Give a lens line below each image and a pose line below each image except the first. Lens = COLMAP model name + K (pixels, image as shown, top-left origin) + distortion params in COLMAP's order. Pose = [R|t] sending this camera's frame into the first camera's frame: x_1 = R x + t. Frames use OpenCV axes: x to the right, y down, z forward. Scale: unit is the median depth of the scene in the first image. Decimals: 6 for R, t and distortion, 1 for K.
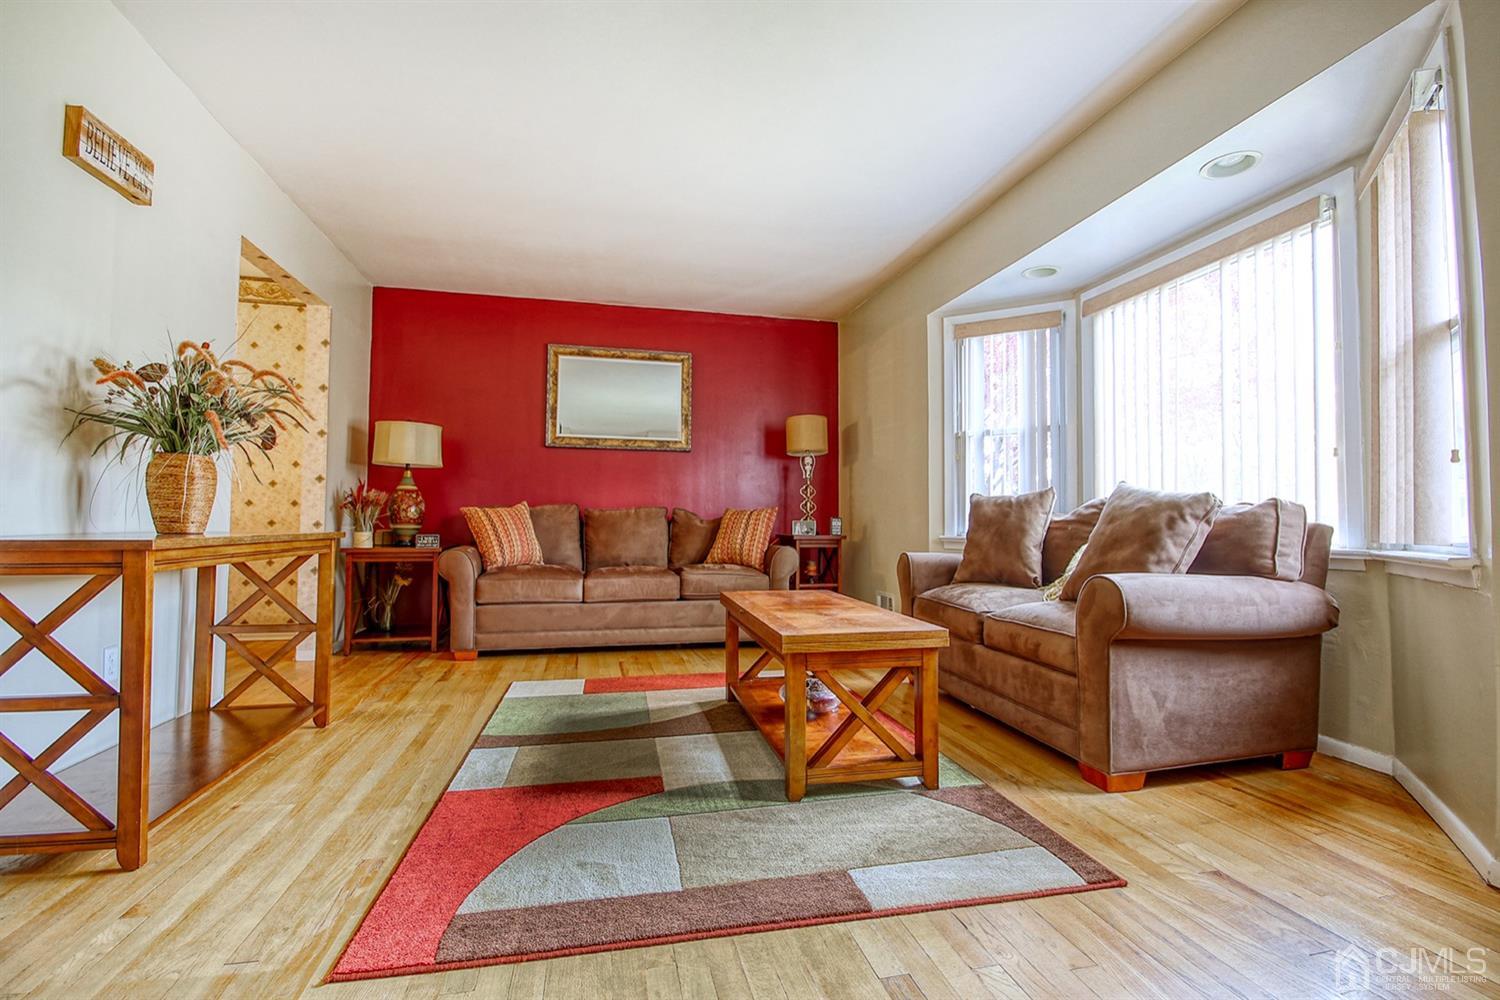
lens RADIAL K [[639.1, 0, 762.5], [0, 639.1, 505.1], [0, 0, 1]] dist [-0.000428, -0.015941]
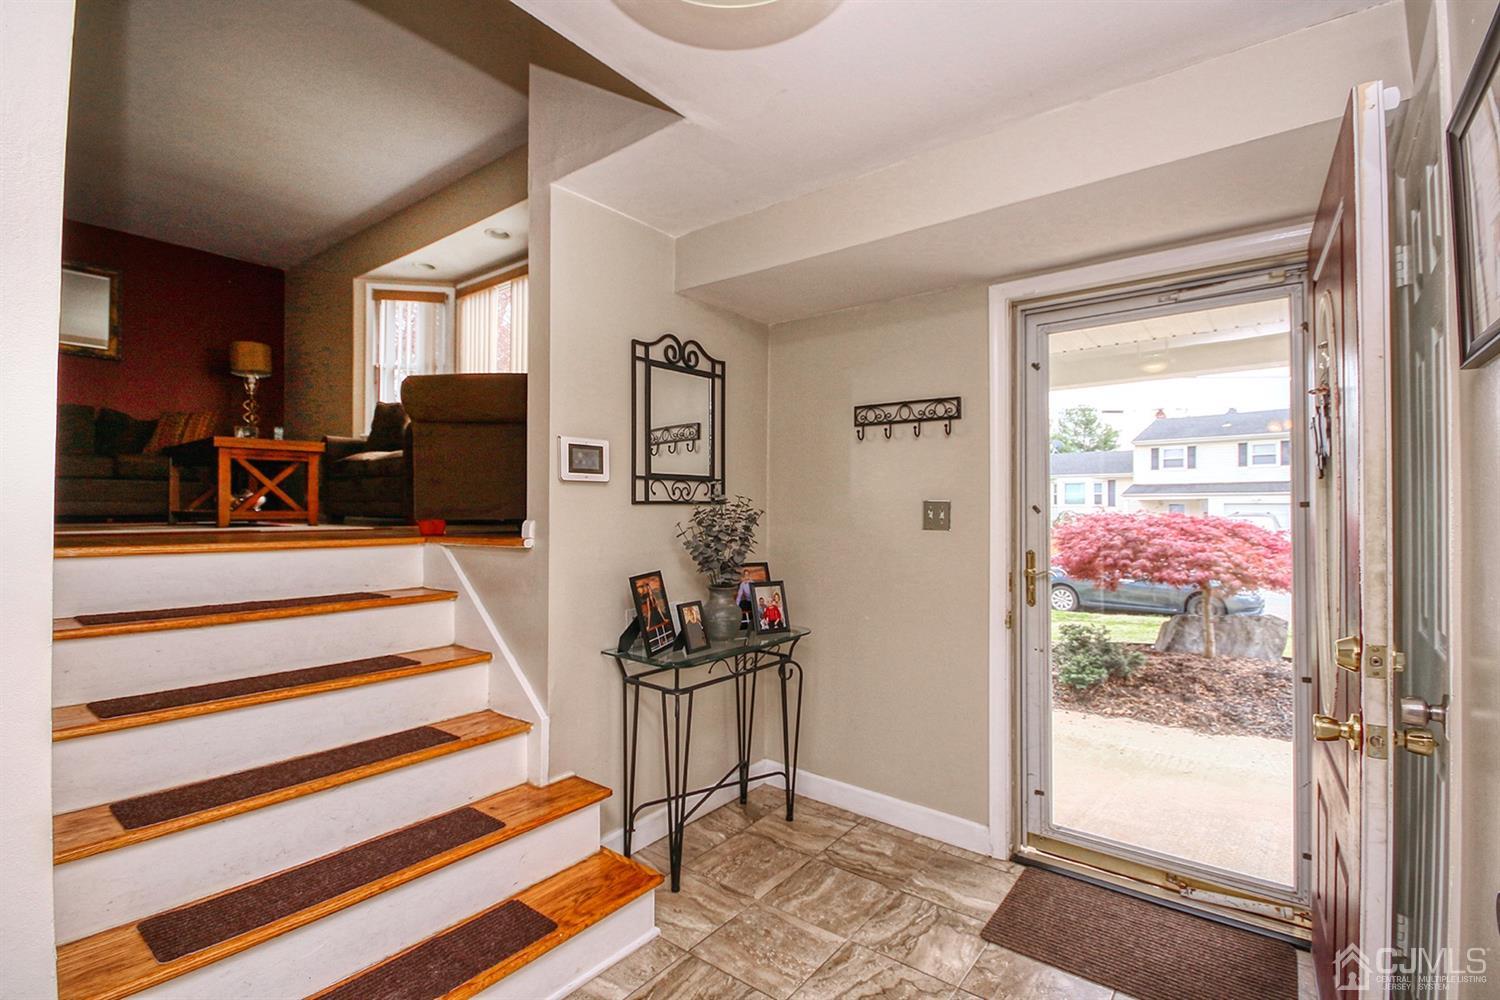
lens RADIAL K [[688.8, 0, 760.4], [0, 688.8, 501.4], [0, 0, 1]] dist [0.002430, -0.005921]
pose [[0.779706, 0.001936, 0.626143, 0.008686], [-0.004290, 0.999988, 0.002250, 0.184031], [-0.626132, -0.004440, 0.779705, -0.740080]]
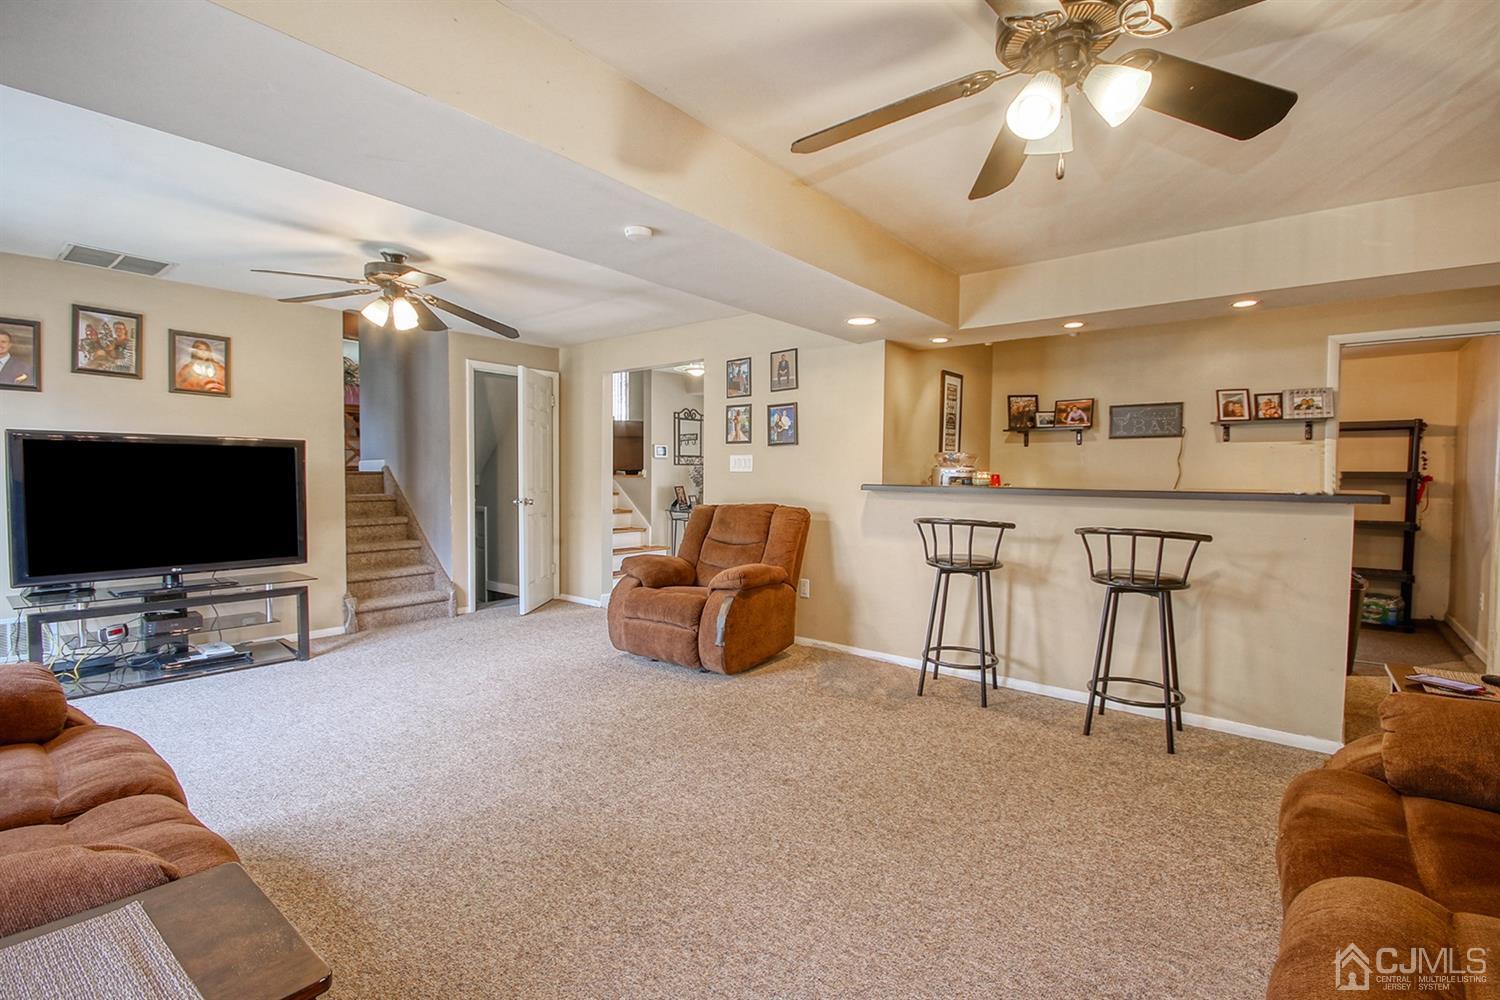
lens RADIAL K [[688.8, 0, 760.4], [0, 688.8, 501.4], [0, 0, 1]] dist [0.002430, -0.005921]
pose [[0.797856, -0.026260, 0.602276, -0.742873], [-0.008797, 0.998437, 0.055186, 0.181931], [-0.602784, -0.049329, 0.796378, -2.002717]]
